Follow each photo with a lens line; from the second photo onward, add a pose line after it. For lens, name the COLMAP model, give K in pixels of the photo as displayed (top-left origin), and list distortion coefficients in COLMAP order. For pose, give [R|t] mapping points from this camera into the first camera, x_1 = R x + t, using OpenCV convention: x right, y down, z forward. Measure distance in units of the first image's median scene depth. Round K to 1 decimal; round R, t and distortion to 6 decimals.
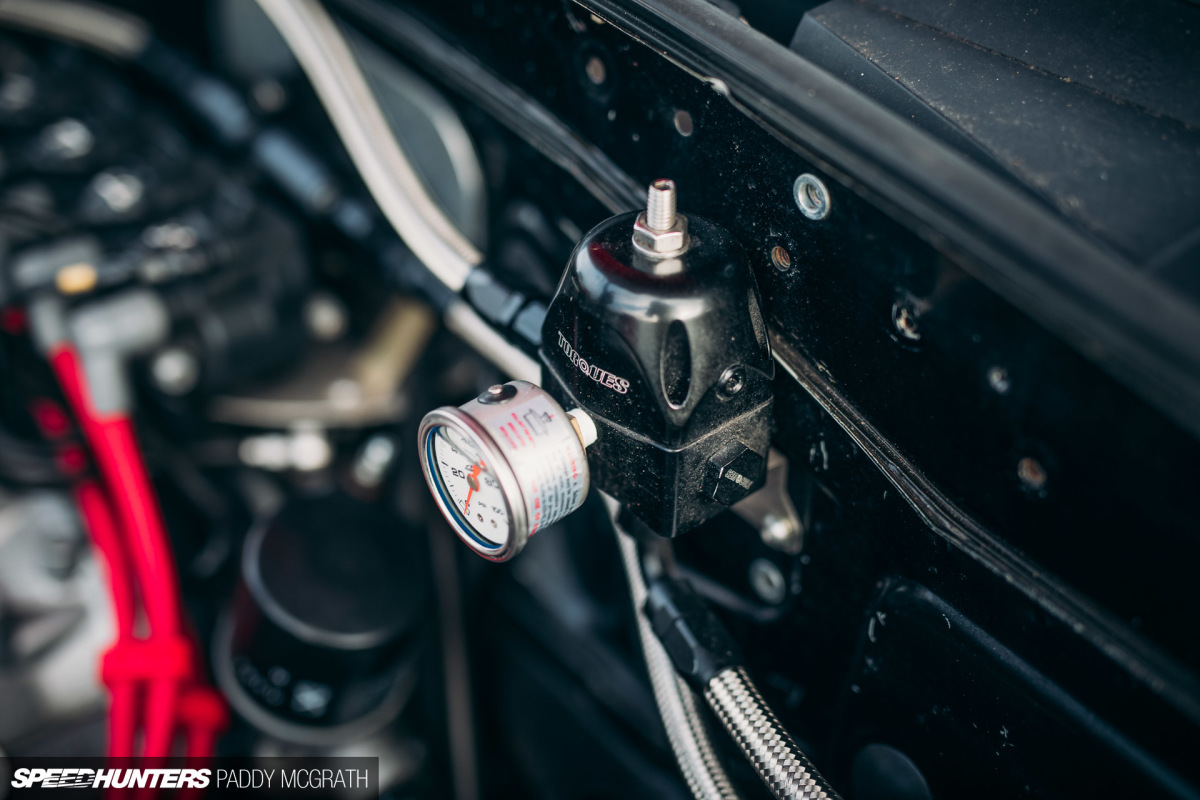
lens RADIAL K [[1737.5, 0, 600.0], [0, 1737.5, 400.0], [0, 0, 1]] dist [-0.034948, 0.028246]
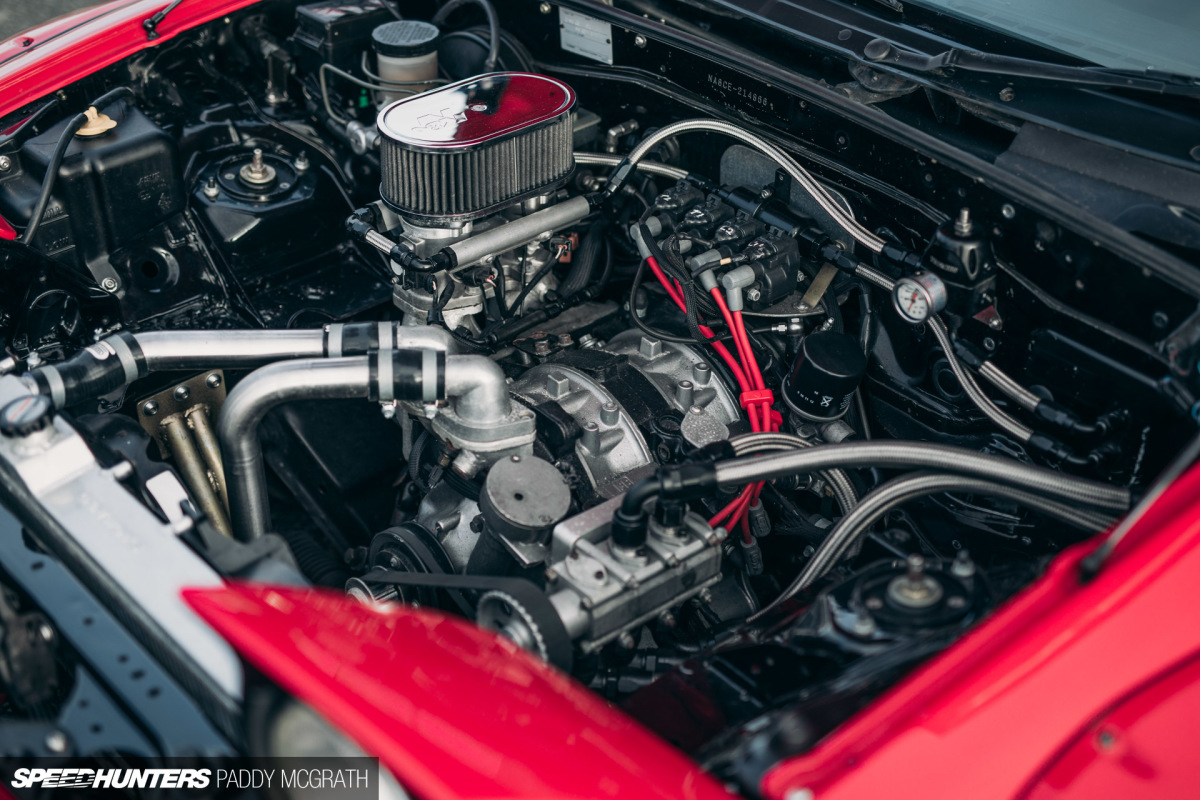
lens RADIAL K [[1737.5, 0, 600.0], [0, 1737.5, 400.0], [0, 0, 1]] dist [-0.034948, 0.028246]
pose [[0.998402, -0.050580, 0.025190, -0.762600], [0.052110, 0.996566, -0.064344, 0.418422], [-0.021849, 0.065554, 0.997610, -2.289146]]
